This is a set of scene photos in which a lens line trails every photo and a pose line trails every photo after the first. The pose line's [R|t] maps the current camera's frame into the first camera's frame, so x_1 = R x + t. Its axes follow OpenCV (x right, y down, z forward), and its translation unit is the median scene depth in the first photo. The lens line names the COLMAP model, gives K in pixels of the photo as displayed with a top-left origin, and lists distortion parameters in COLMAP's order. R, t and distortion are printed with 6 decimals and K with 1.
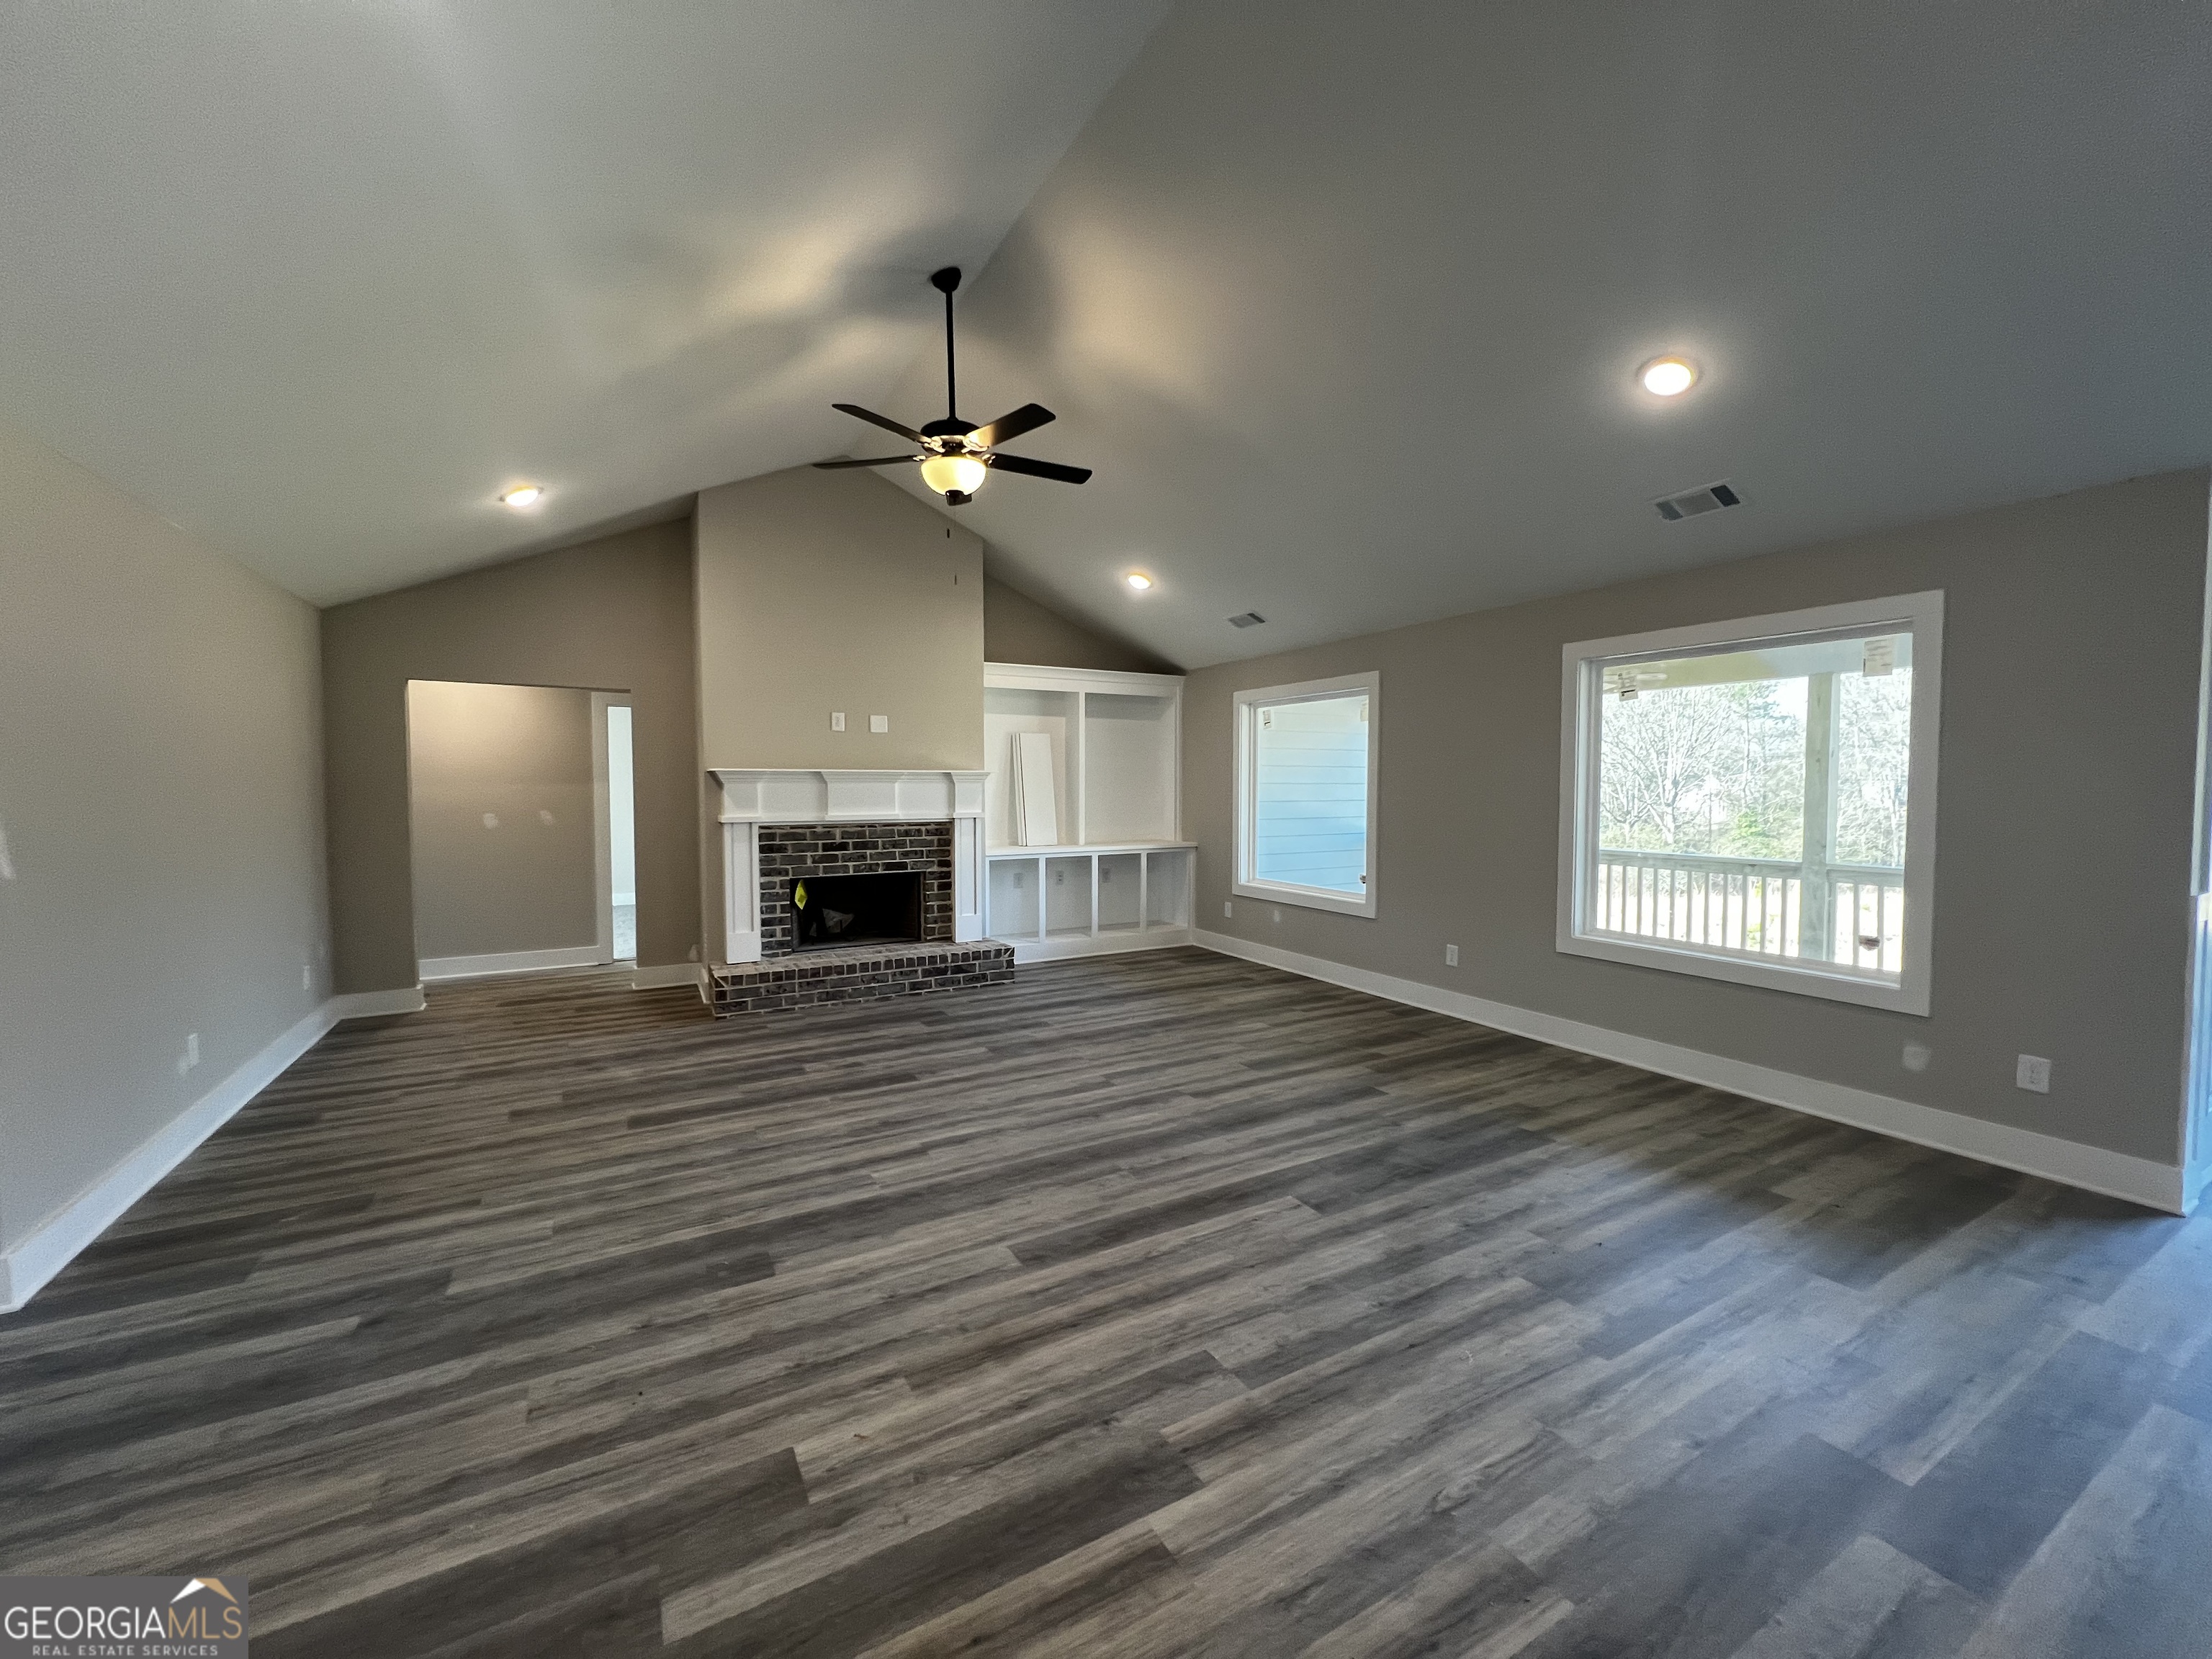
lens RADIAL K [[880.5, 0, 1101.5], [0, 880.5, 822.3], [0, 0, 1]] dist [-0.001502, 0.000051]
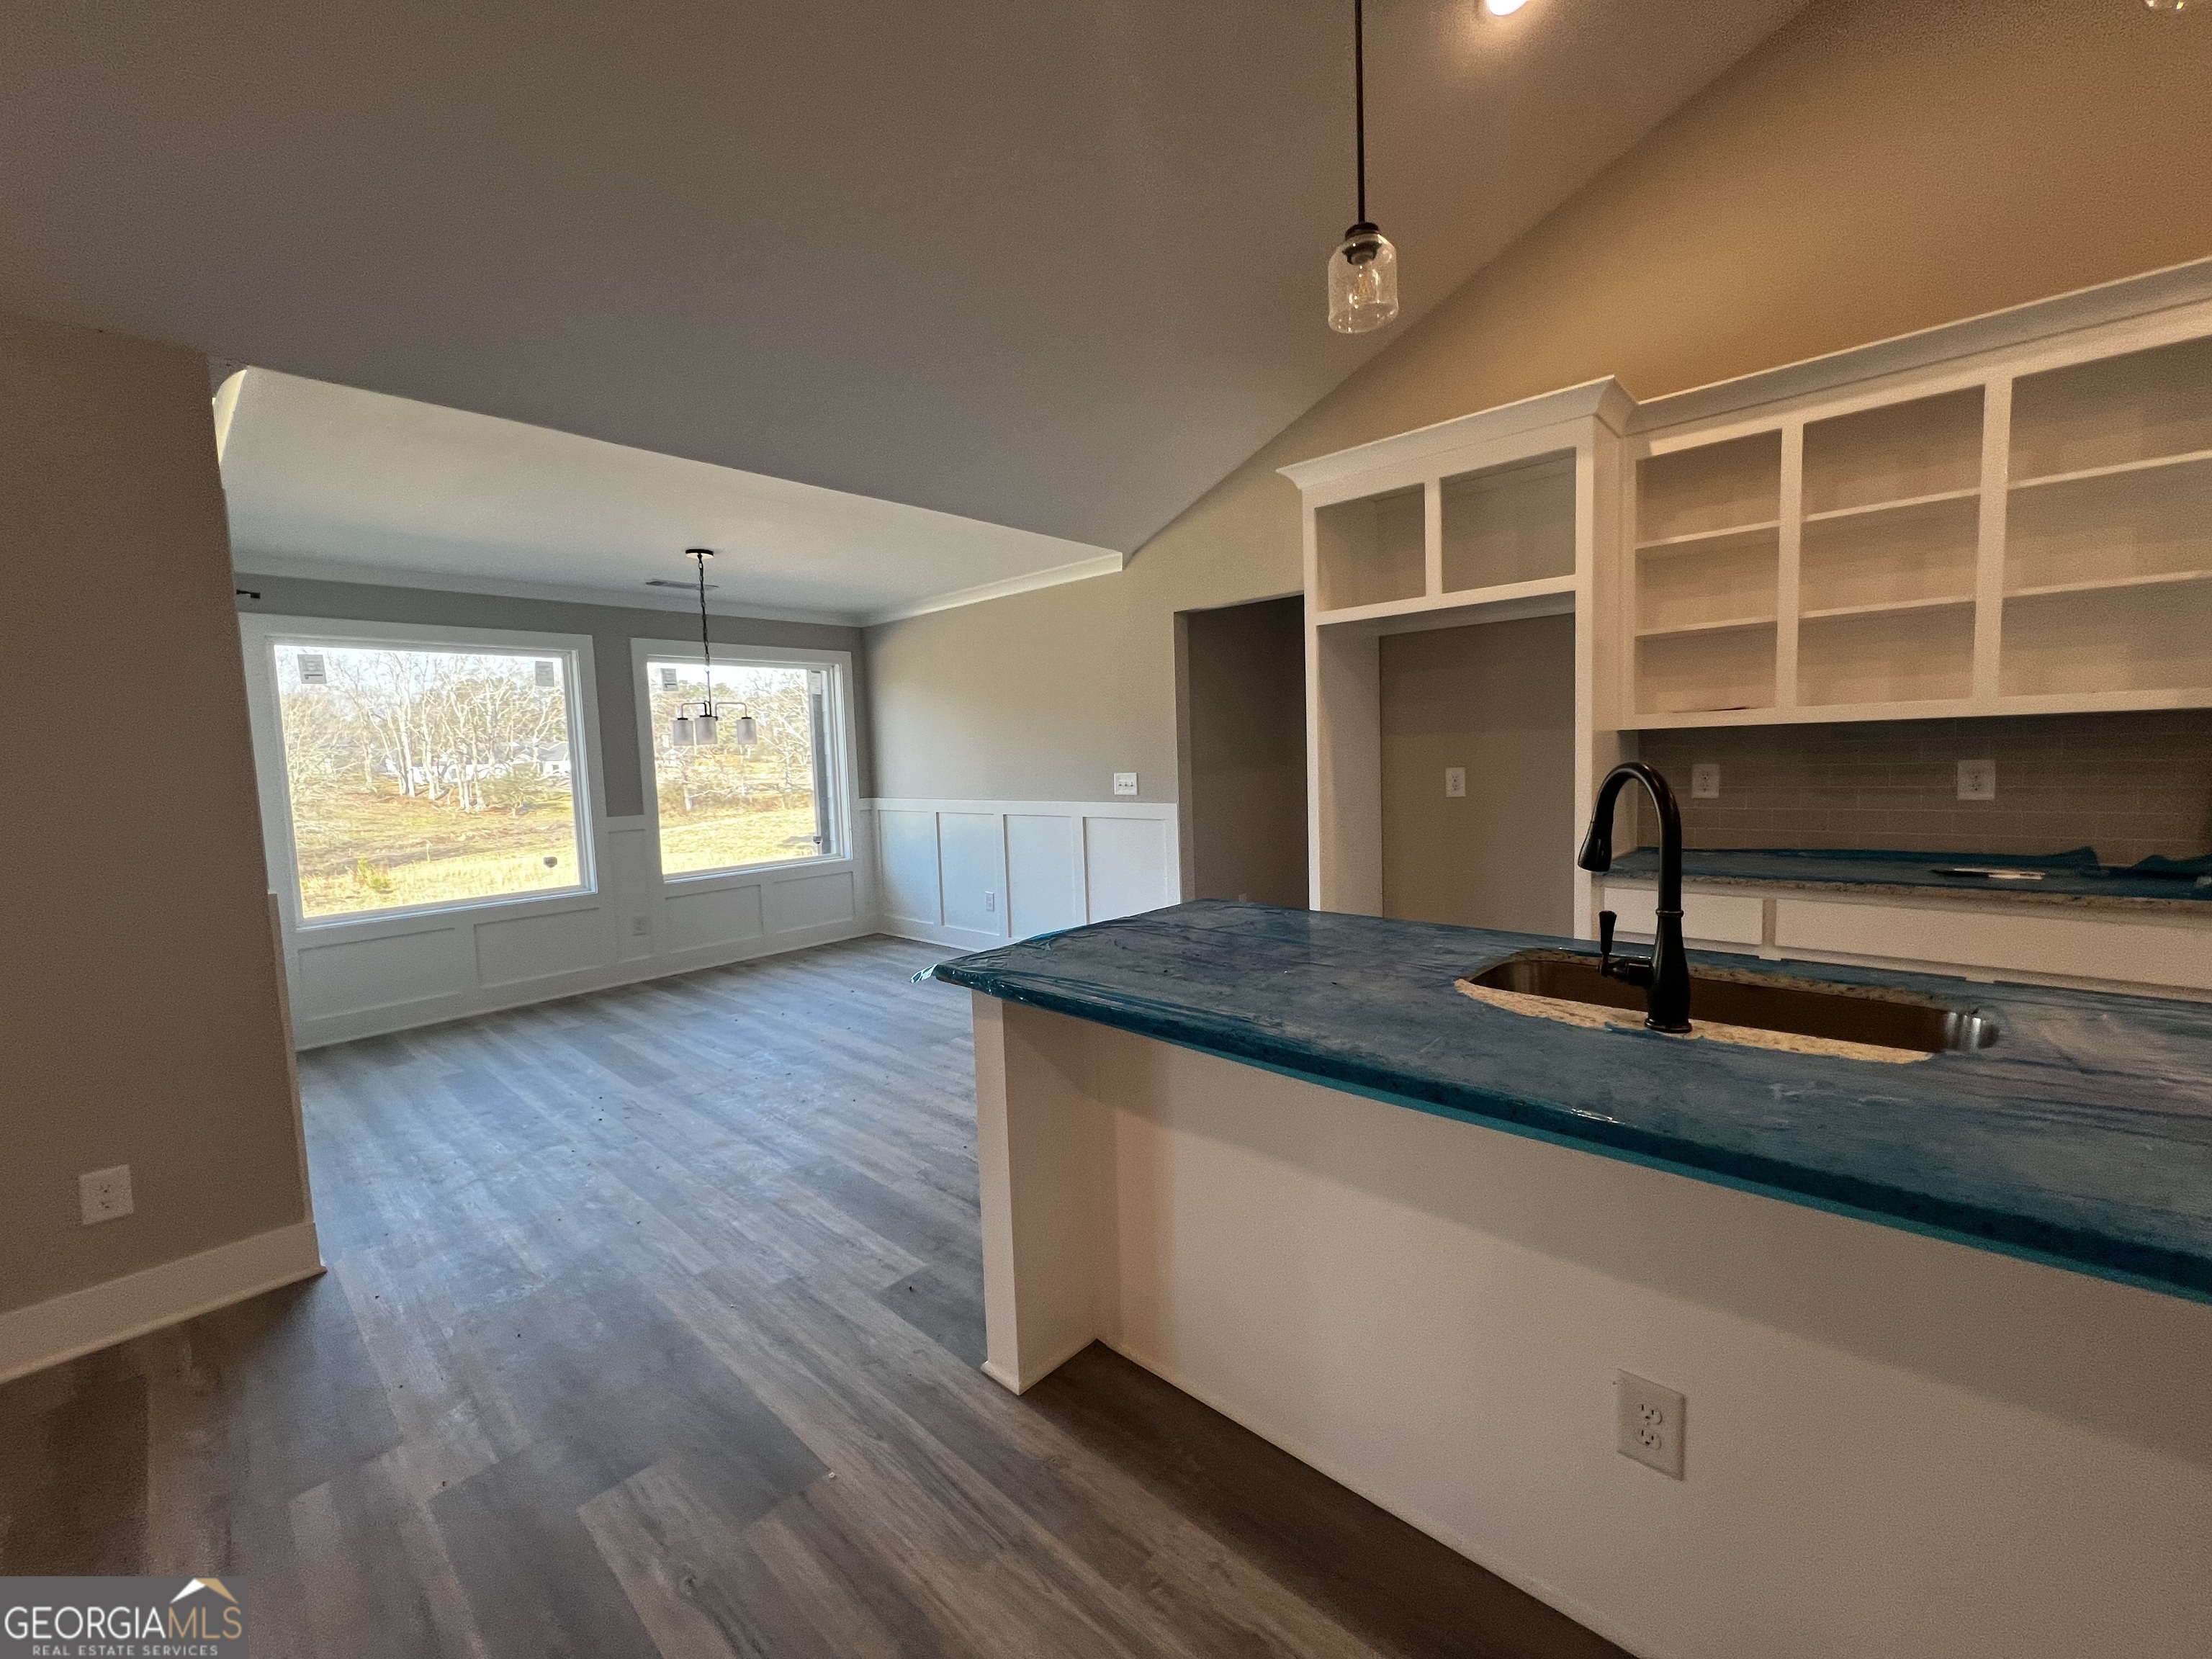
lens RADIAL K [[880.5, 0, 1101.5], [0, 880.5, 822.3], [0, 0, 1]] dist [-0.001502, 0.000051]
pose [[-0.308775, -0.060028, 0.949239, 0.201250], [0.078881, 0.992952, 0.088452, 0.005446], [-0.947859, 0.102189, -0.301864, 0.437616]]
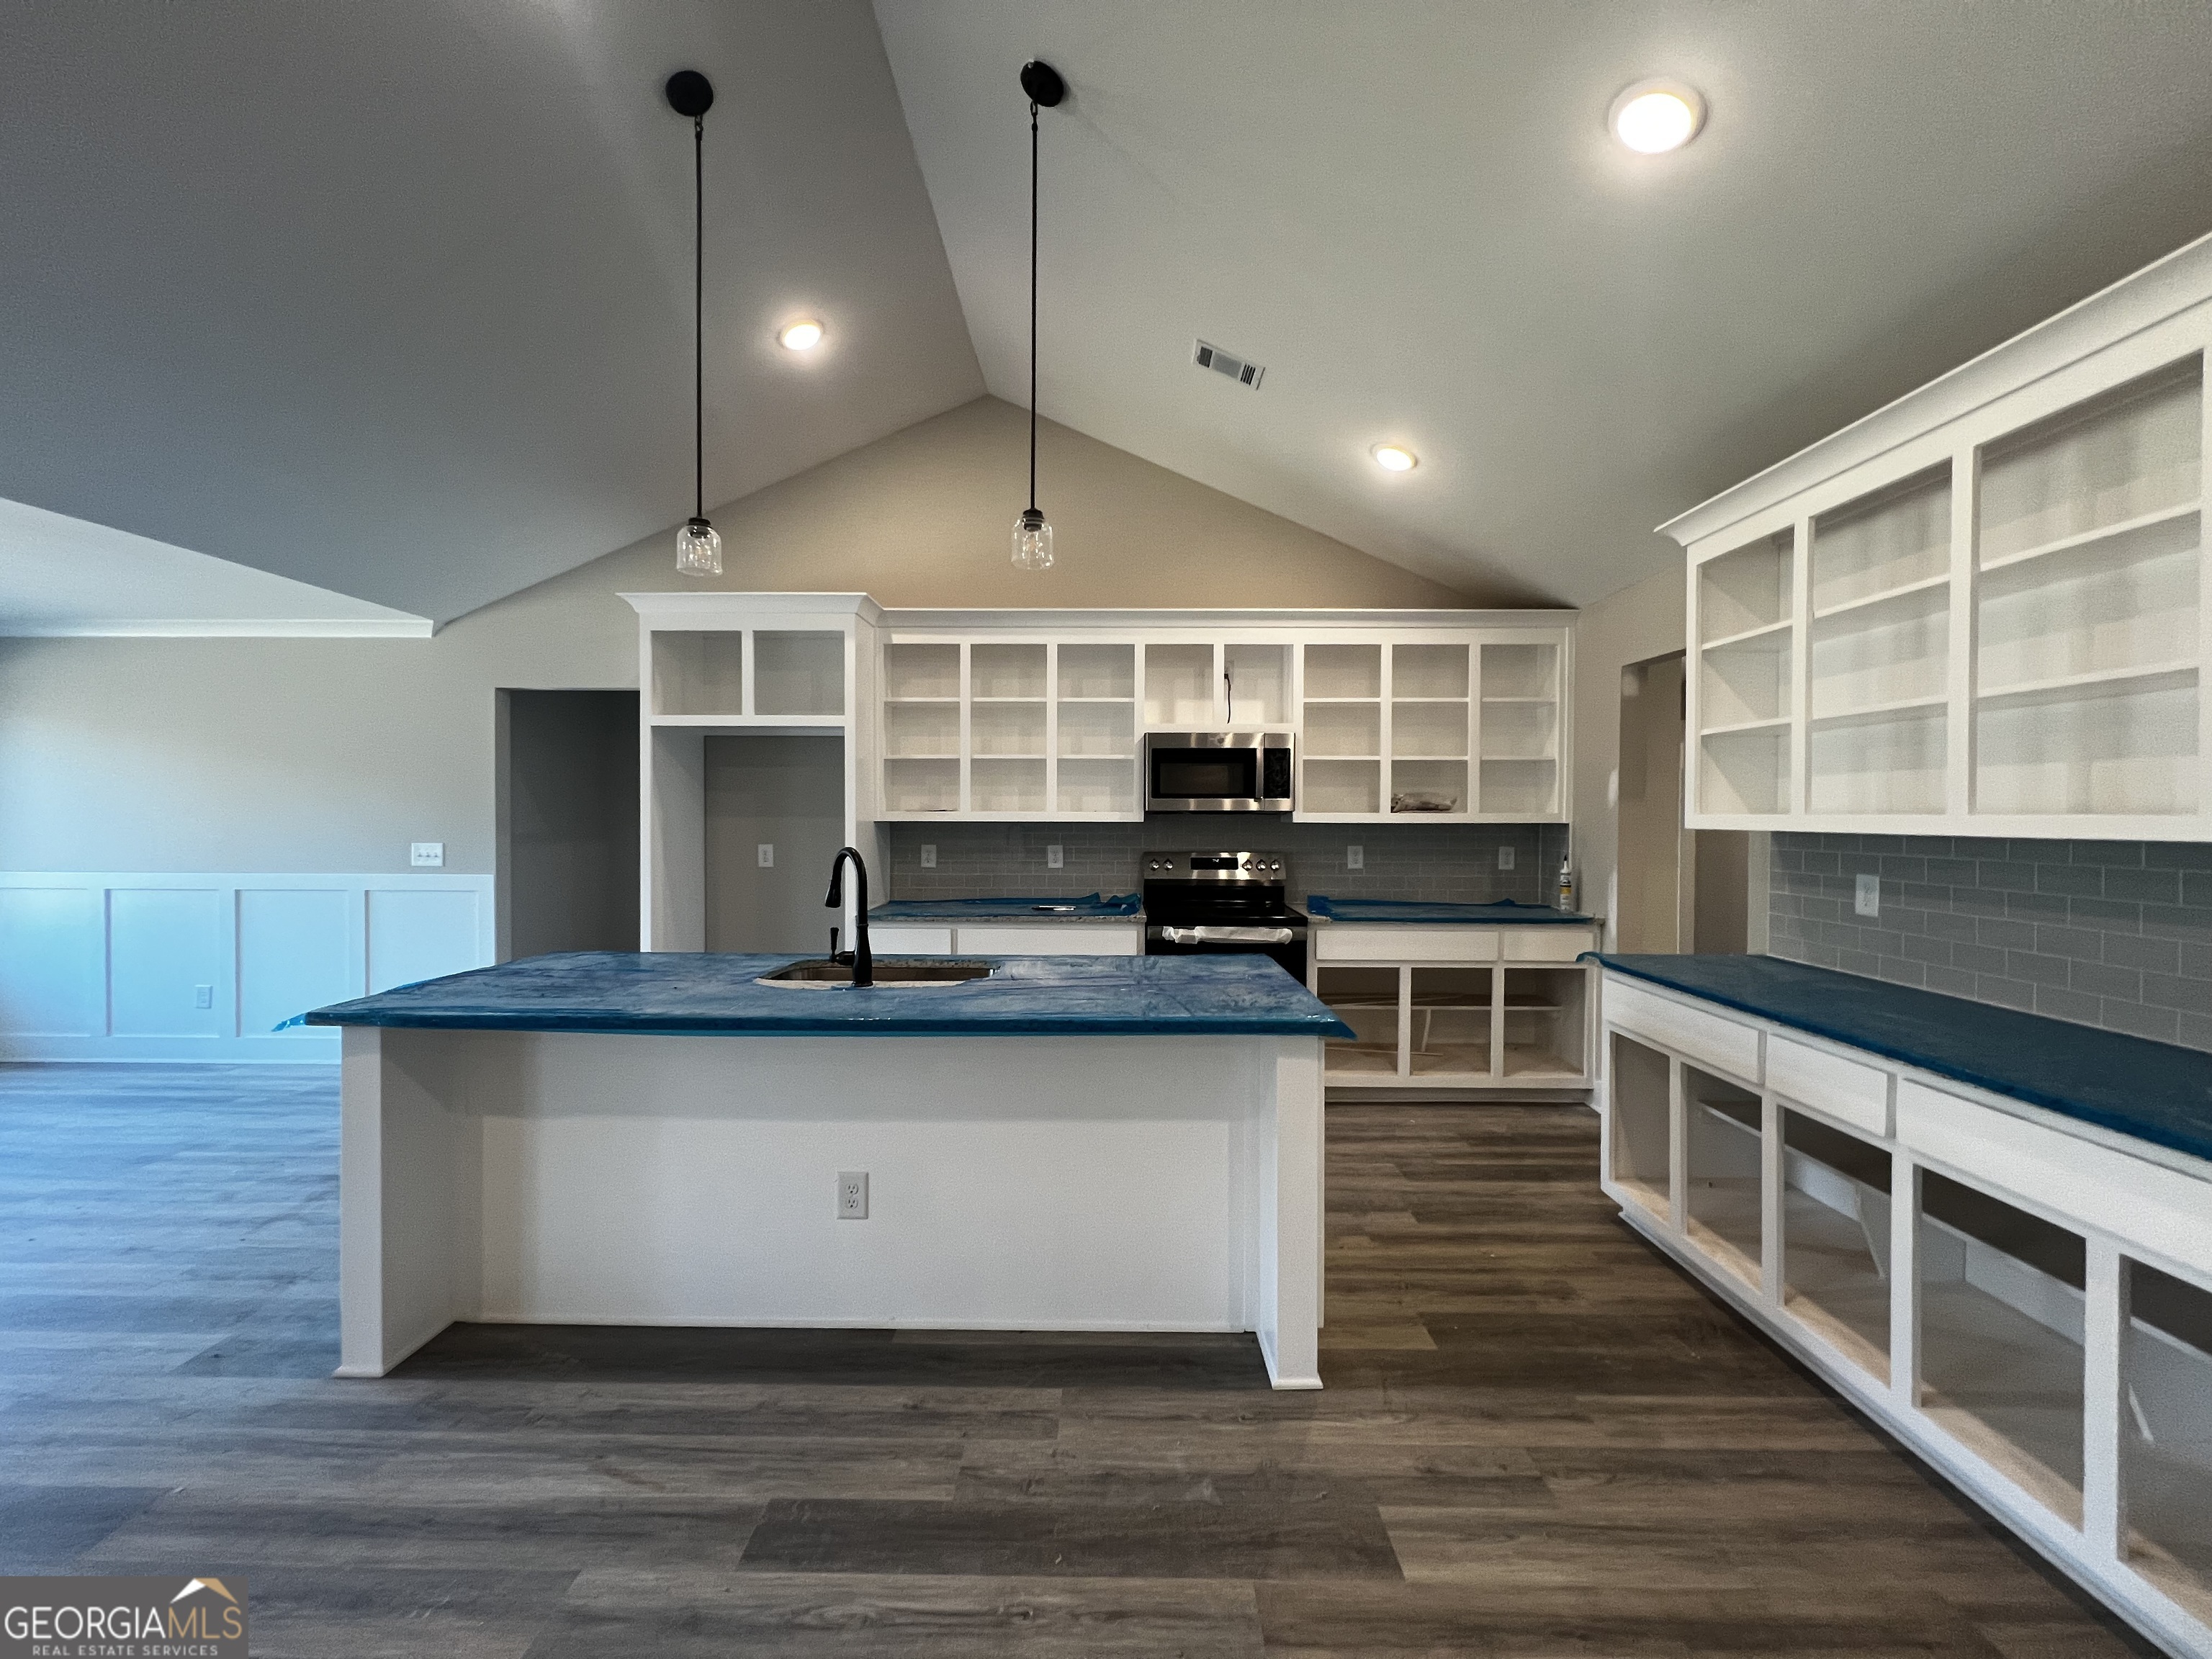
lens RADIAL K [[880.5, 0, 1101.5], [0, 880.5, 822.3], [0, 0, 1]] dist [-0.001502, 0.000051]
pose [[-0.866190, -0.004780, 0.499692, -0.063092], [0.021700, 0.998651, 0.047170, -0.020543], [-0.499243, 0.051701, -0.864918, 0.632098]]
